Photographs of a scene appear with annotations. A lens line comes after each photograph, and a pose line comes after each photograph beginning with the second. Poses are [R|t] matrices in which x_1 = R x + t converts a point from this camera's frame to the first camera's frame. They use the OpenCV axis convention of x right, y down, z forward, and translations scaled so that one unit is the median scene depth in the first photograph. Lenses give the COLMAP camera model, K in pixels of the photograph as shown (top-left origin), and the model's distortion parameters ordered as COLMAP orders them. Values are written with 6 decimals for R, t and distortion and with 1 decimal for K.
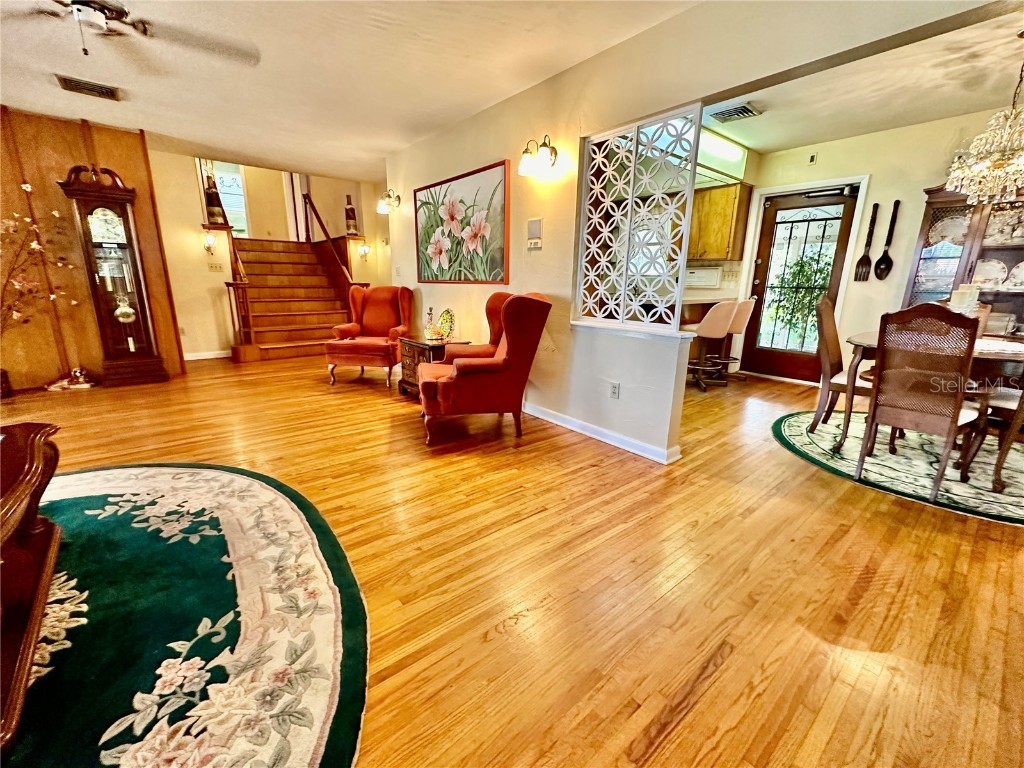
lens RADIAL K [[424.0, 0, 512.0], [0, 424.0, 384.0], [0, 0, 1]] dist [-0.001888, -0.000435]
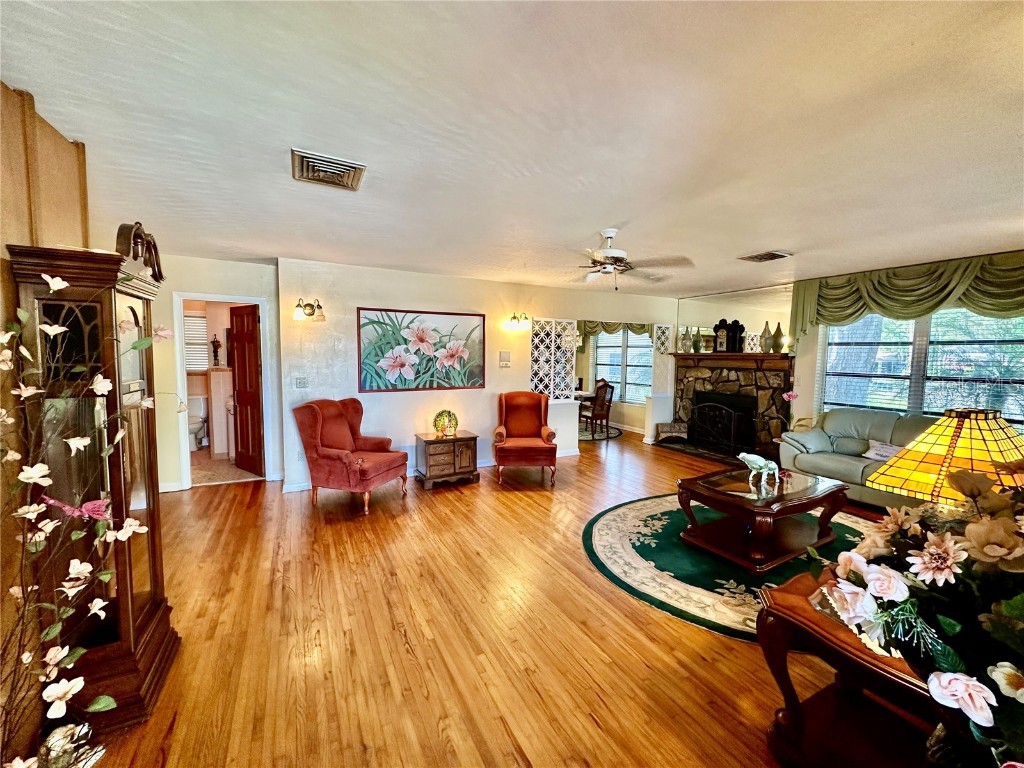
lens RADIAL K [[408.6, 0, 512.0], [0, 408.6, 384.0], [0, 0, 1]] dist [0.000001, 0.000121]
pose [[0.196675, -0.087886, 0.976522, -1.710230], [0.225707, 0.973283, 0.042137, -0.338853], [-0.954136, 0.212121, 0.211257, 0.680937]]
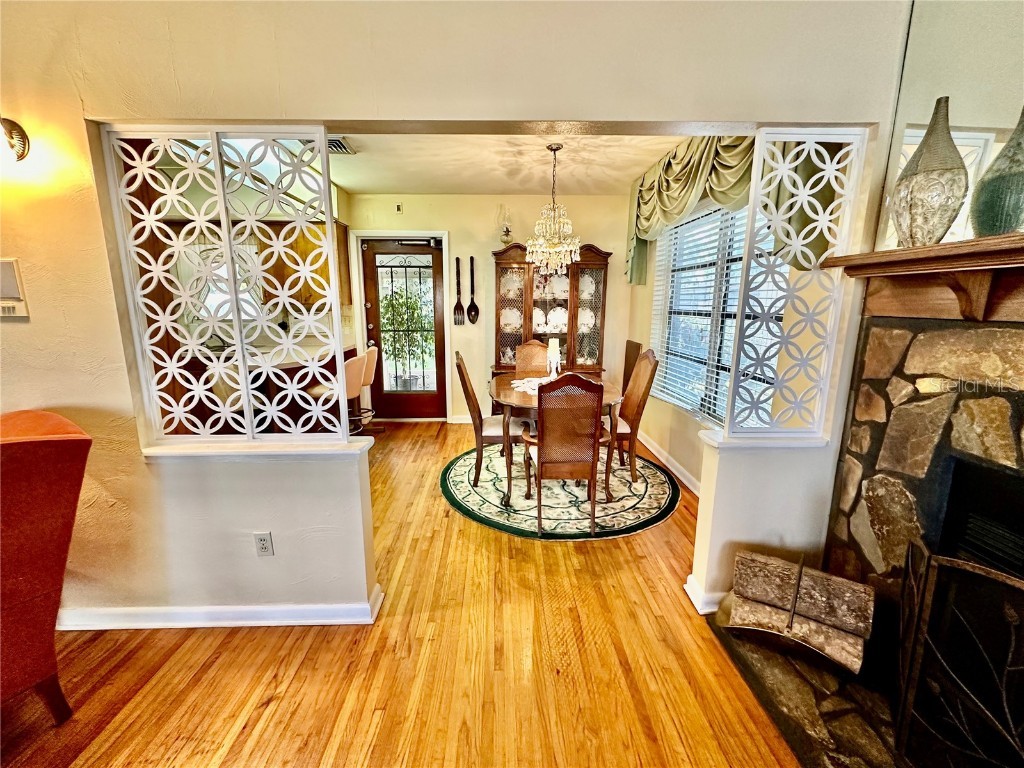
lens RADIAL K [[424.0, 0, 512.0], [0, 424.0, 384.0], [0, 0, 1]] dist [-0.001888, -0.000435]
pose [[0.609081, -0.169671, 0.774747, 0.019395], [0.199410, 0.978230, 0.057465, -0.170670], [-0.767631, 0.119491, 0.629655, 0.278458]]
